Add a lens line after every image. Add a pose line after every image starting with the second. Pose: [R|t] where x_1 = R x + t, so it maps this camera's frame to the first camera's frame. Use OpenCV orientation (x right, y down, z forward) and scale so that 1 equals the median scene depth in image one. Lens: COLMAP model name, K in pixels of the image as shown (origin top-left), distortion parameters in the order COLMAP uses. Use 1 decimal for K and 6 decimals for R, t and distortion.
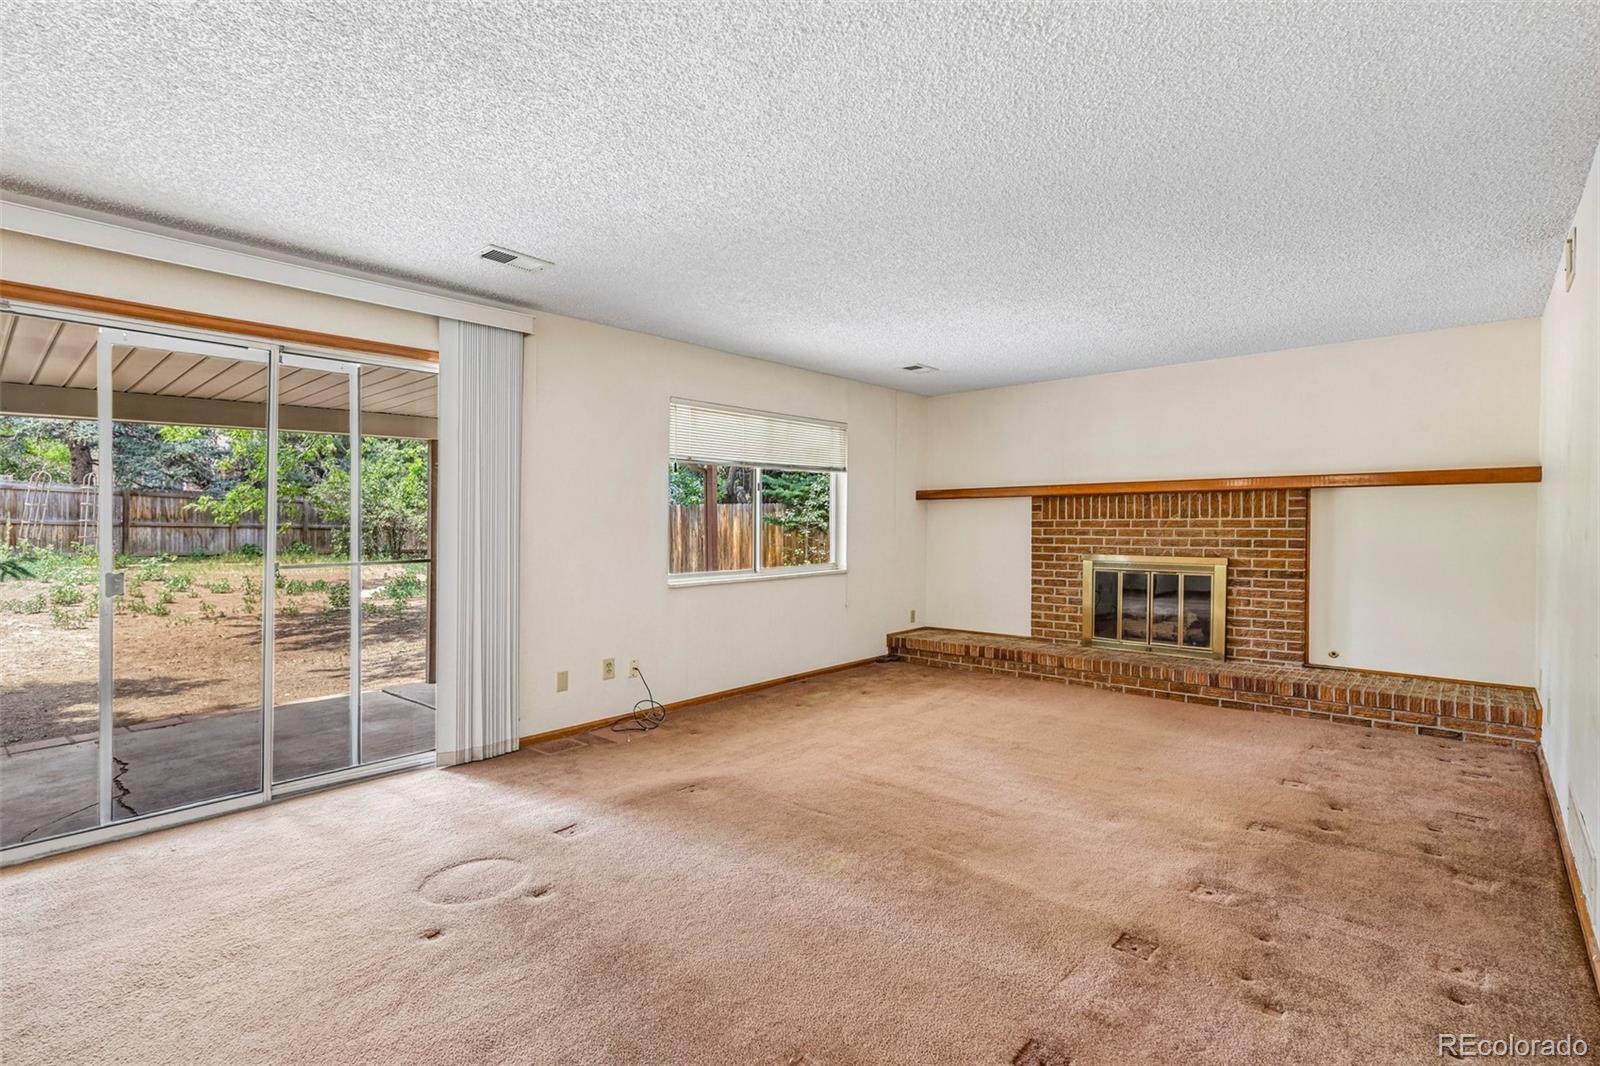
lens RADIAL K [[756.9, 0, 795.7], [0, 756.9, 529.6], [0, 0, 1]] dist [0.002664, 0.000782]
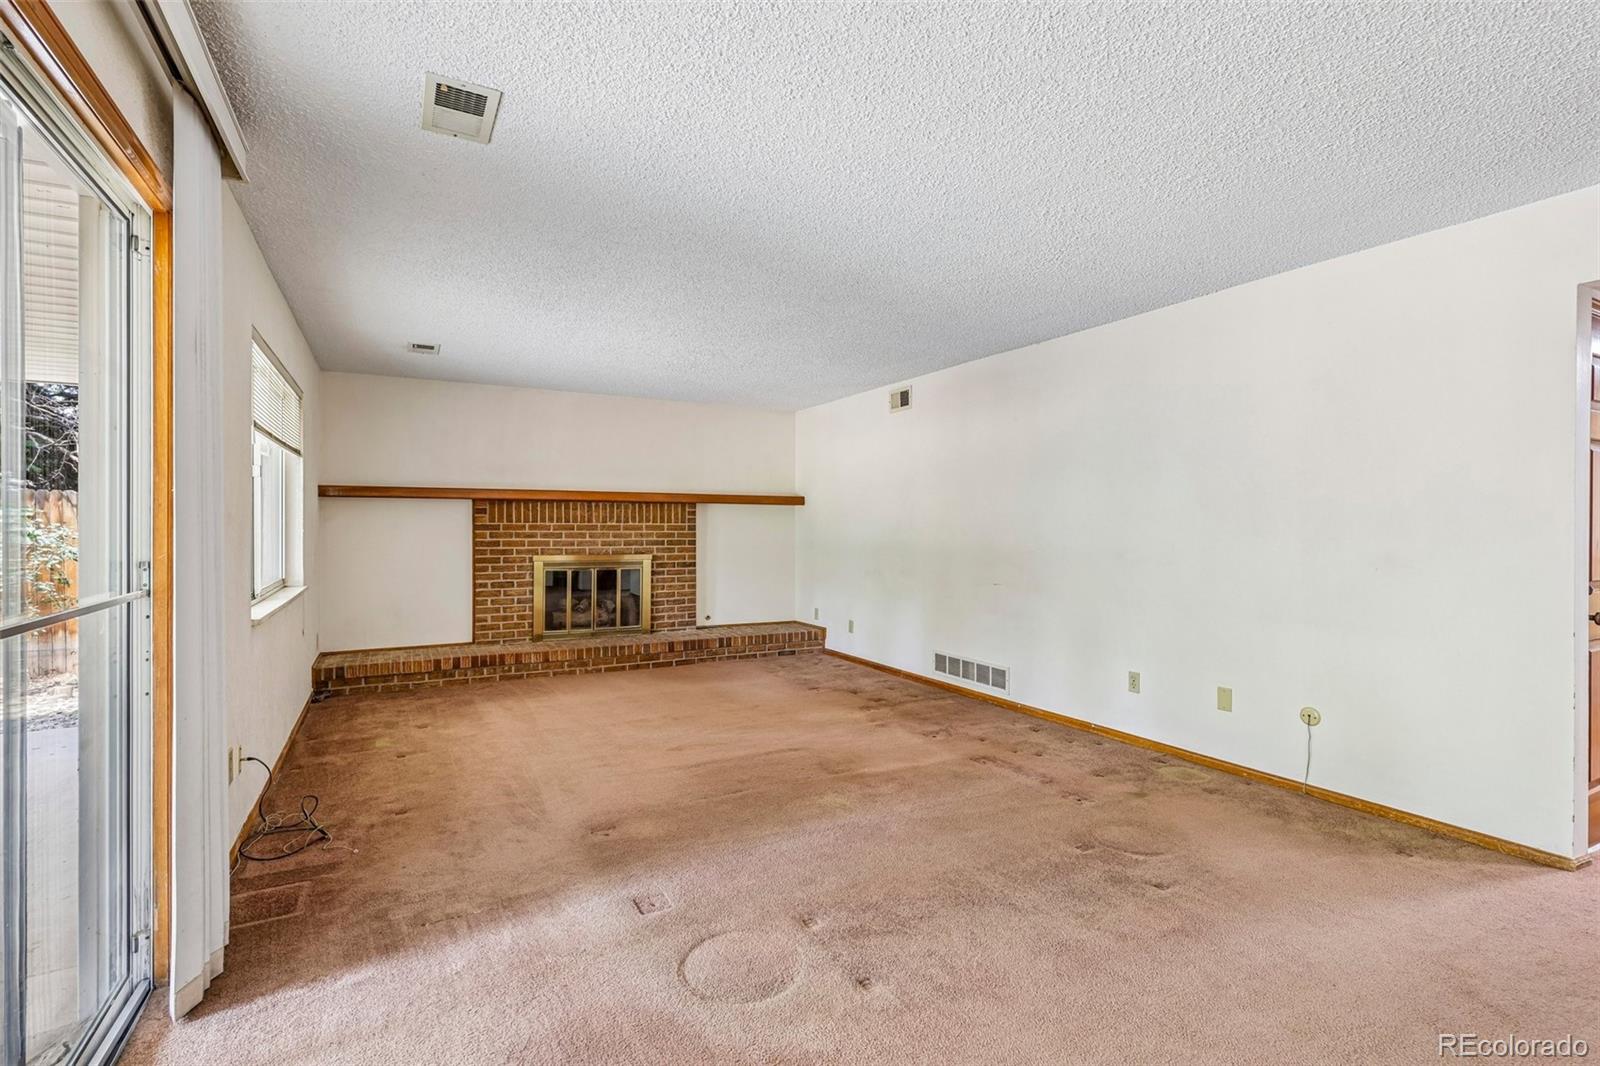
lens RADIAL K [[756.9, 0, 800.1], [0, 756.9, 528.1], [0, 0, 1]] dist [0.002664, 0.000782]
pose [[0.333059, 0.004465, 0.942895, -0.614540], [0.003573, 0.999976, -0.005998, 0.001920], [-0.942899, 0.005367, 0.333035, 0.354680]]
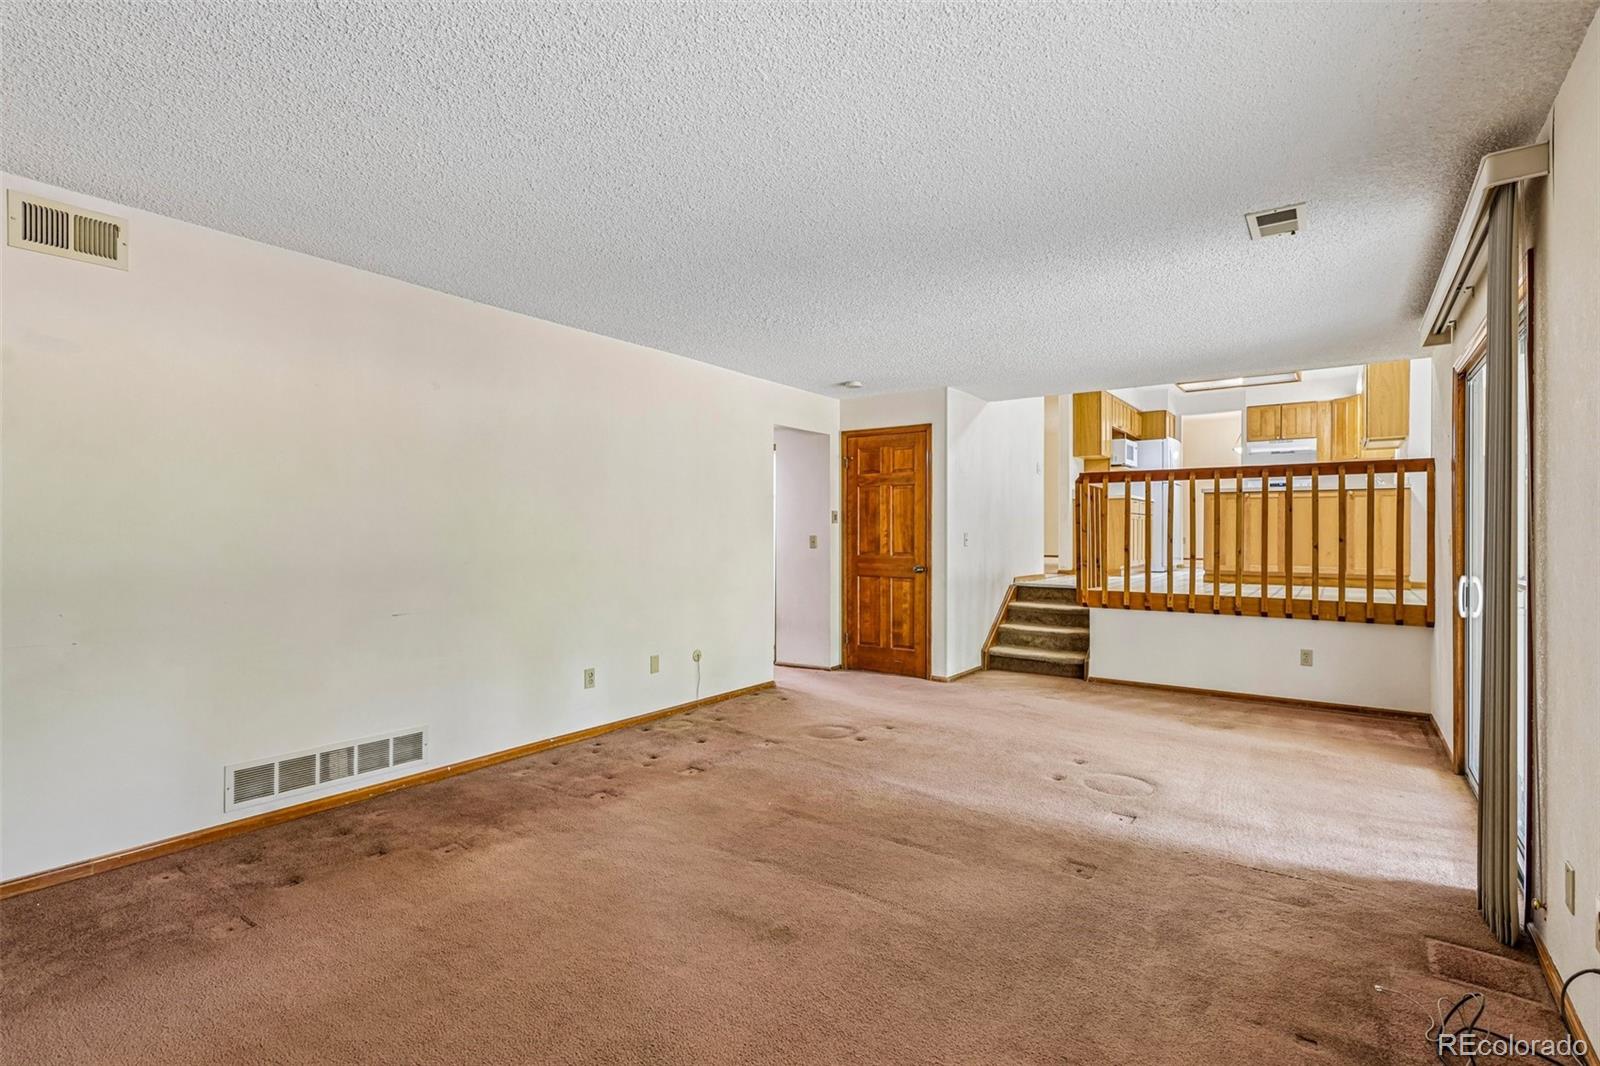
lens RADIAL K [[756.9, 0, 825.4], [0, 756.9, 529.3], [0, 0, 1]] dist [0.002664, 0.000782]
pose [[-0.989051, -0.000440, -0.147573, 0.173603], [-0.000882, 0.999995, 0.002932, -0.009991], [0.147571, 0.003030, -0.989047, 1.228196]]
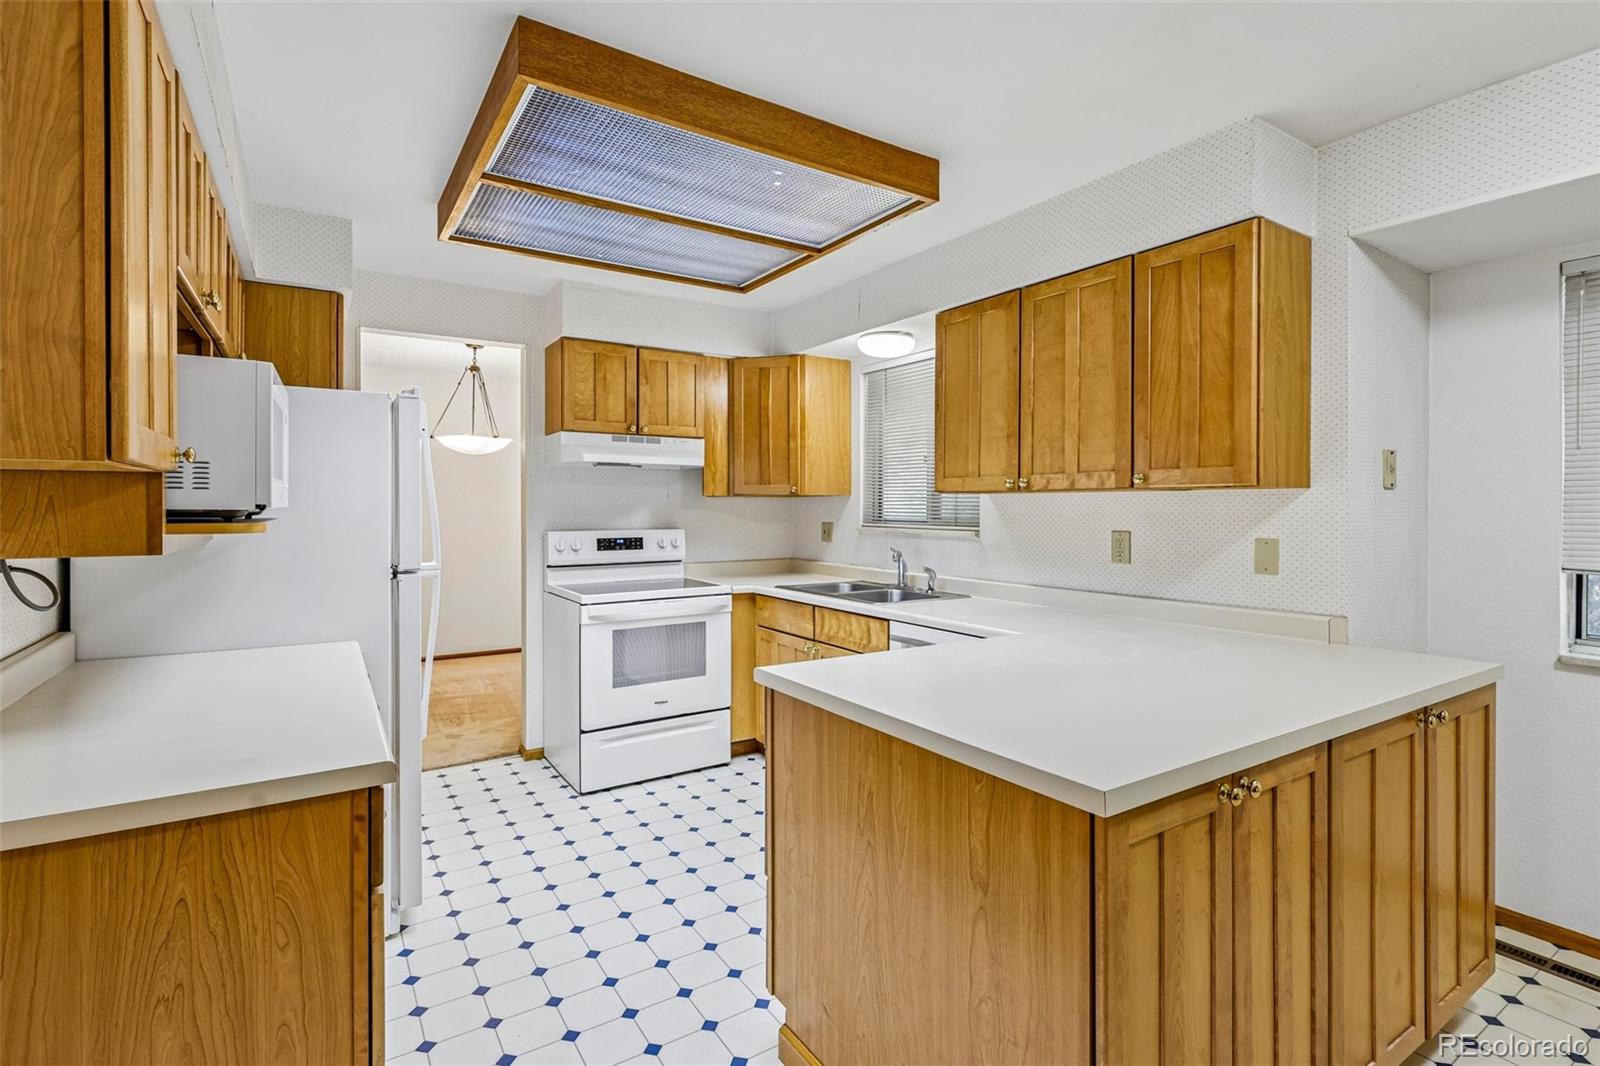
lens RADIAL K [[756.9, 0, 801.3], [0, 756.9, 509.6], [0, 0, 1]] dist [0.002664, 0.000782]
pose [[-0.250150, 0.006104, -0.968188, -0.568327], [-0.010834, 0.999900, 0.009103, -0.170880], [0.968147, 0.012767, -0.250059, -0.217643]]
